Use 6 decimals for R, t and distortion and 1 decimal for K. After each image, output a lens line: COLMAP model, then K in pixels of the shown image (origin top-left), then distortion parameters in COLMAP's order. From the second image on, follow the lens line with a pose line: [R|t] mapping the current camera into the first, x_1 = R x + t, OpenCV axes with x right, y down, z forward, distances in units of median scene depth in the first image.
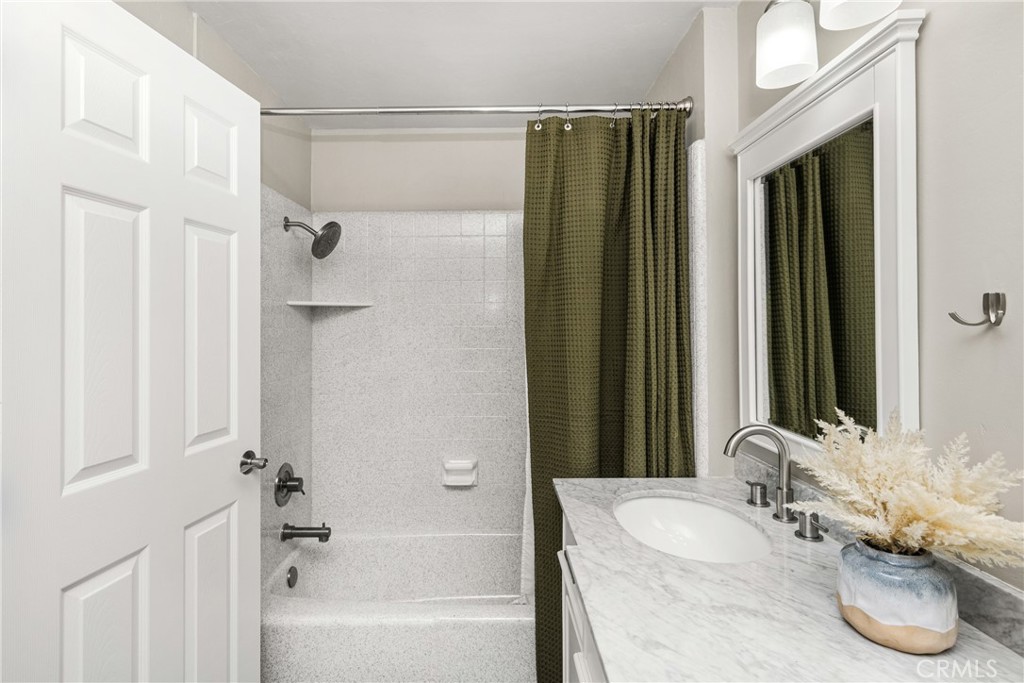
lens RADIAL K [[489.7, 0, 484.4], [0, 489.7, 316.1], [0, 0, 1]] dist [-0.000719, 0.001136]
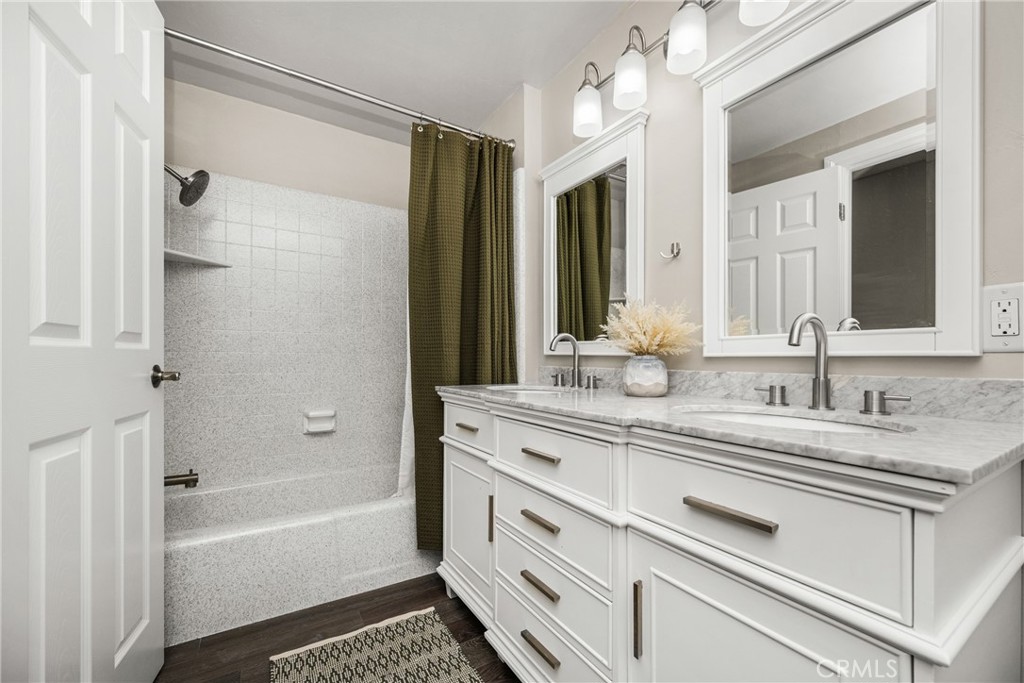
lens RADIAL K [[412.6, 0, 511.8], [0, 412.6, 350.4], [0, 0, 1]] dist [-0.001521, -0.001261]
pose [[0.837136, 0.001268, 0.546994, -0.297912], [-0.005820, 0.999961, 0.006590, 0.209461], [-0.546965, -0.008700, 0.837111, -0.085217]]
